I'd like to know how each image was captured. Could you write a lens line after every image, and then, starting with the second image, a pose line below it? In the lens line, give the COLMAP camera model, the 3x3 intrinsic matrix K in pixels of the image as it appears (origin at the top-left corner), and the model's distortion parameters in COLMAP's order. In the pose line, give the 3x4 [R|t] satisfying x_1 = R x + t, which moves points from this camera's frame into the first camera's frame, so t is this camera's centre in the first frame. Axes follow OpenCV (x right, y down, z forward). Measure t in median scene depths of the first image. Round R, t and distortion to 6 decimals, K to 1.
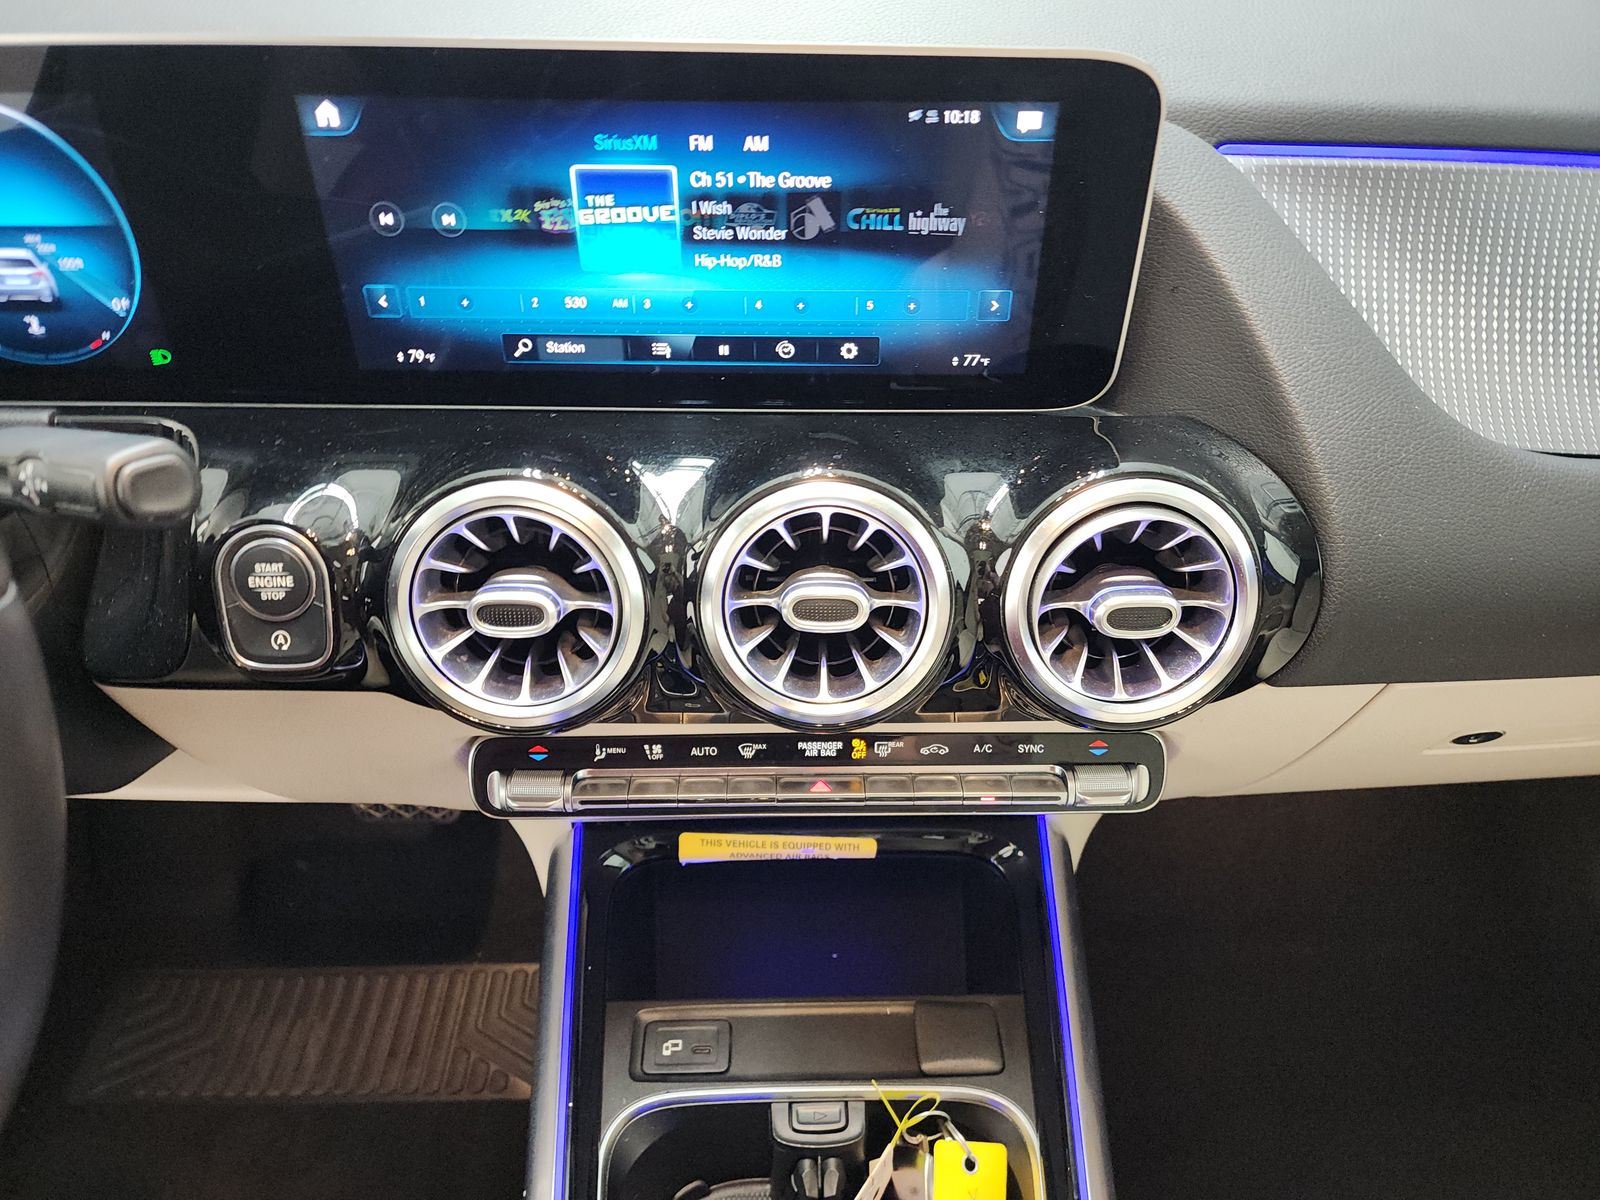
lens RADIAL K [[1080.9, 0, 787.7], [0, 1080.9, 594.4], [0, 0, 1]] dist [0.075064, -0.057088]
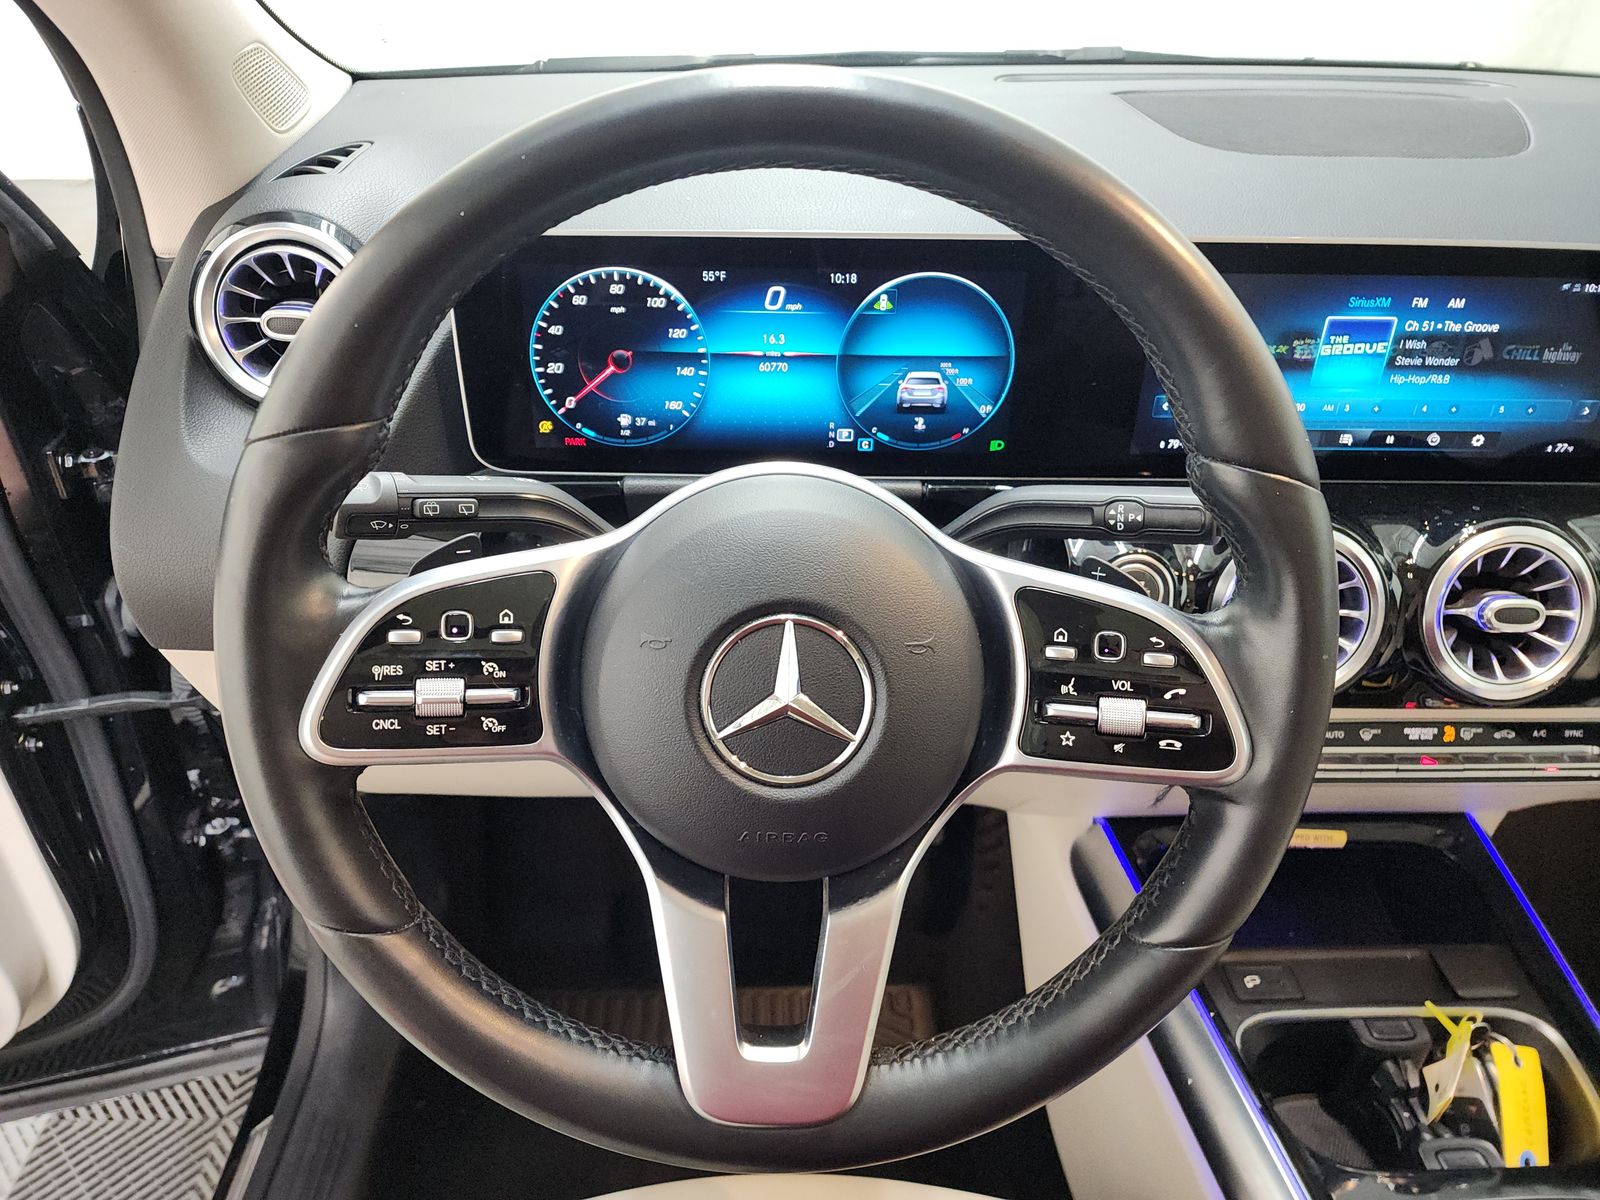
lens RADIAL K [[1080.9, 0, 801.2], [0, 1080.9, 604.3], [0, 0, 1]] dist [0.075064, -0.057088]
pose [[0.999234, 0.005685, 0.038729, -0.935079], [-0.002009, 0.995542, -0.094295, 0.134177], [-0.039092, 0.094145, 0.994791, -0.406484]]
